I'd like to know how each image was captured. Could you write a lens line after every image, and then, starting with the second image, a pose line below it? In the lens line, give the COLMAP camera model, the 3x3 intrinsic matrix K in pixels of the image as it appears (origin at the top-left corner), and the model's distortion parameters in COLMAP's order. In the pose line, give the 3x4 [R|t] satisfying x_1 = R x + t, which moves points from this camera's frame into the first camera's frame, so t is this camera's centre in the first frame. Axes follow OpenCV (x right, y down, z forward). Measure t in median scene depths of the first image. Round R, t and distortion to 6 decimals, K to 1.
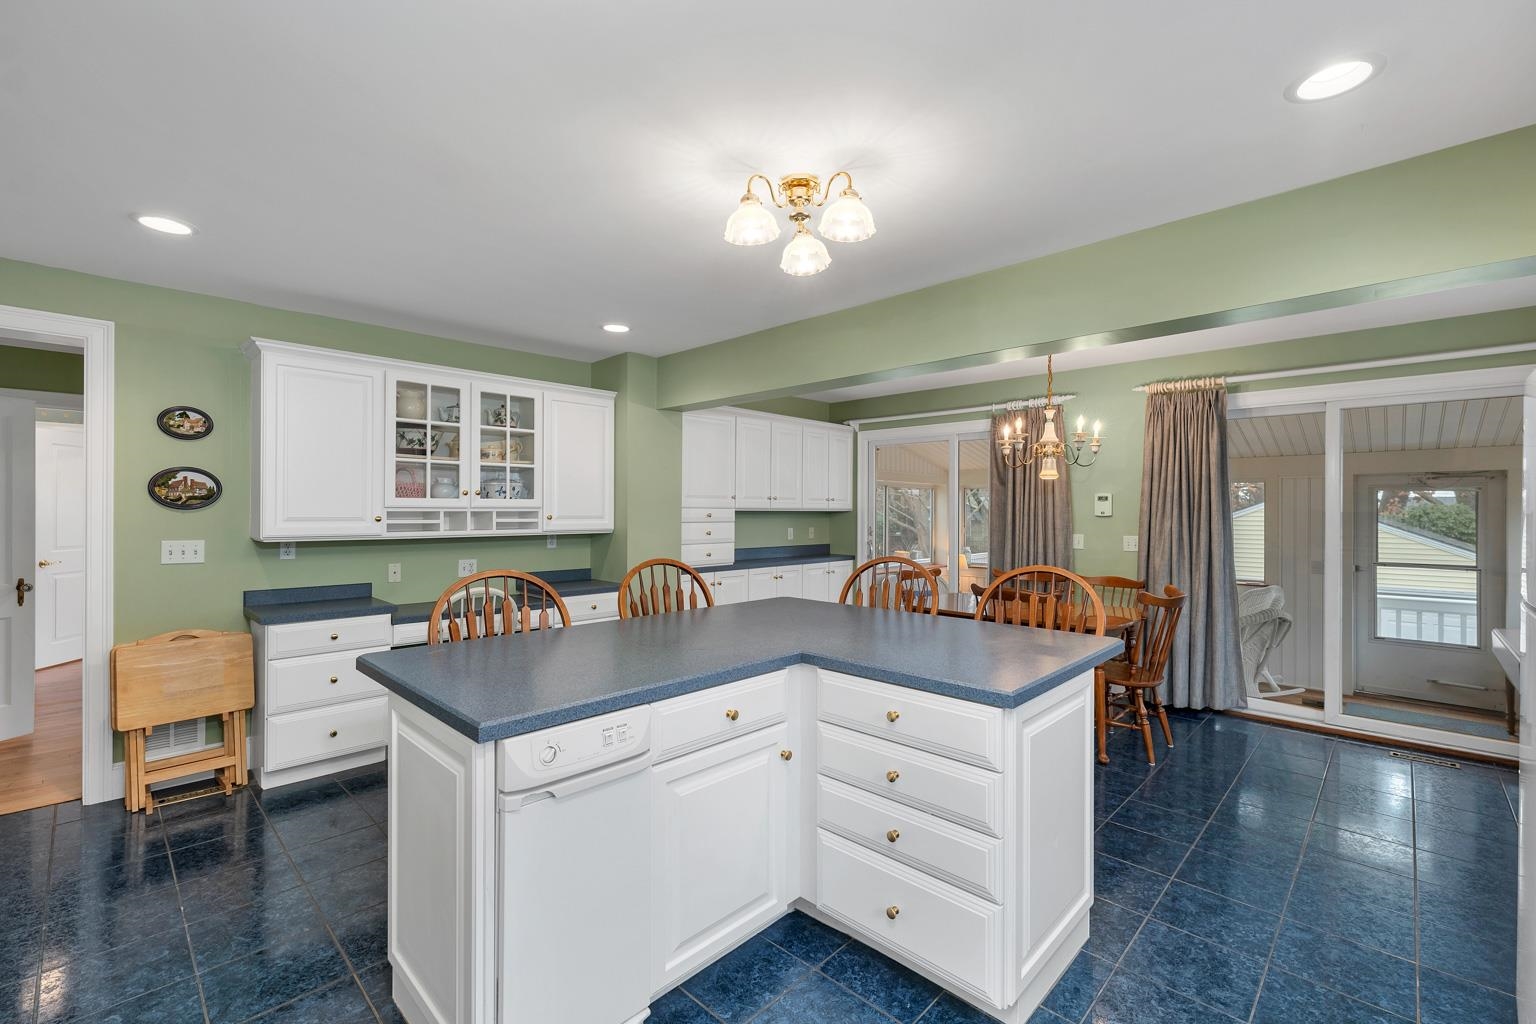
lens RADIAL K [[653.6, 0, 768.0], [0, 653.6, 512.0], [0, 0, 1]] dist [-0.000717, -0.000064]
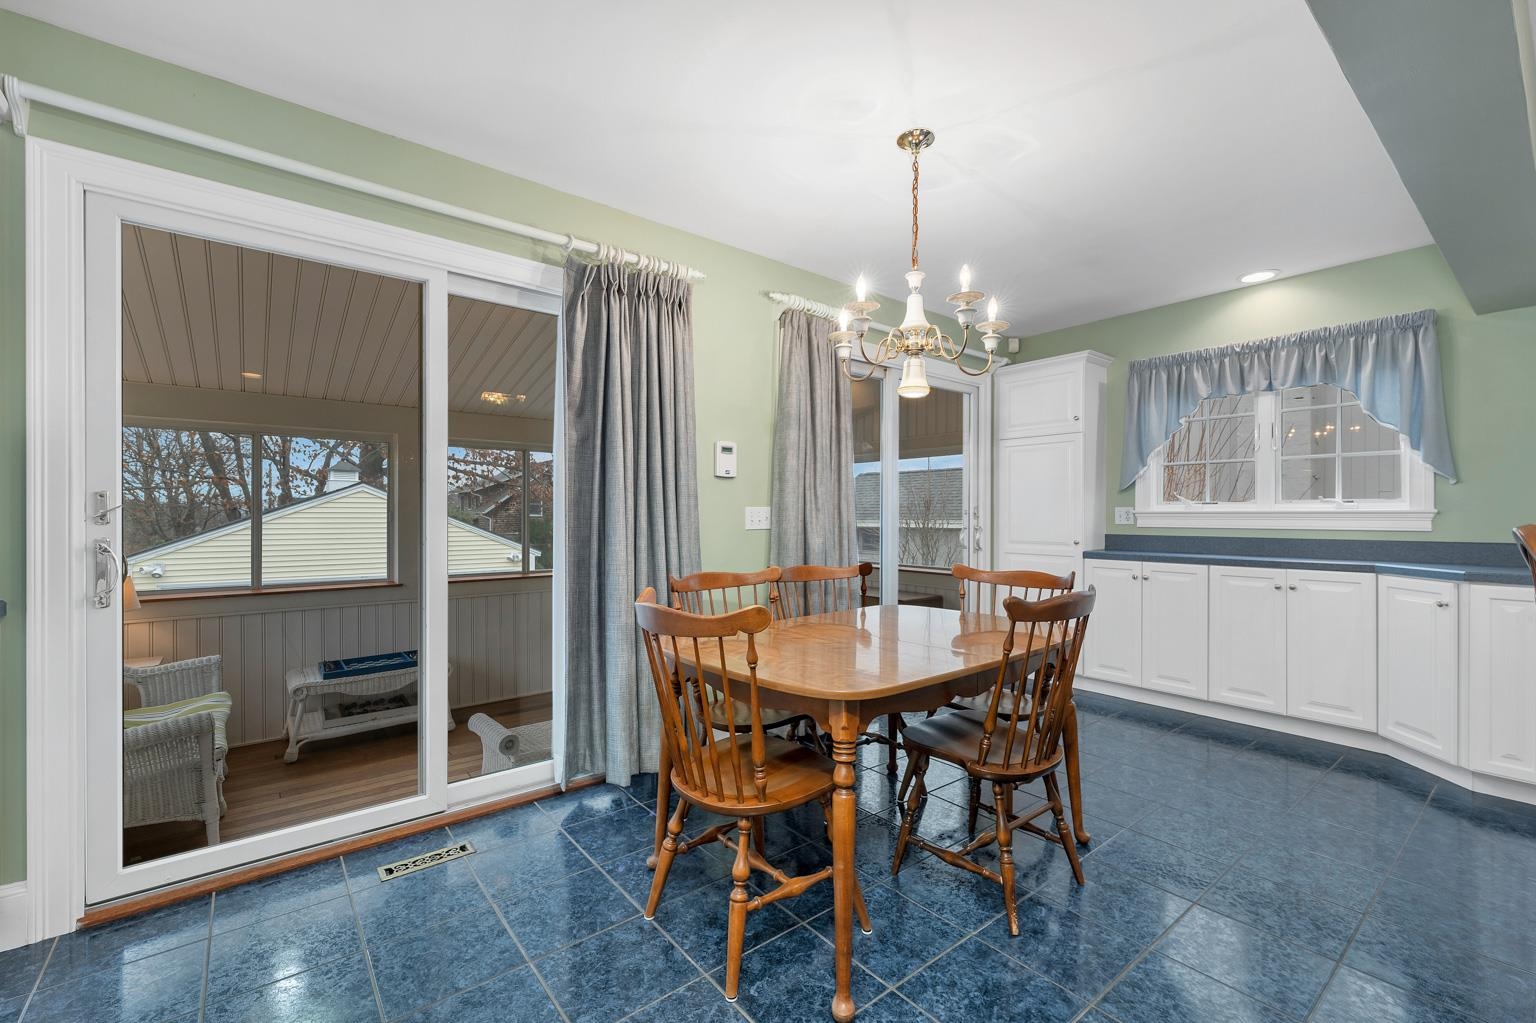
lens RADIAL K [[638.0, 0, 768.0], [0, 638.0, 511.5], [0, 0, 1]] dist [0.000119, 0.000079]
pose [[0.121600, 0.000450, 0.992579, -0.110069], [0.000985, 0.999999, -0.000574, 0.040972], [-0.992579, 0.001048, 0.121599, 0.884056]]
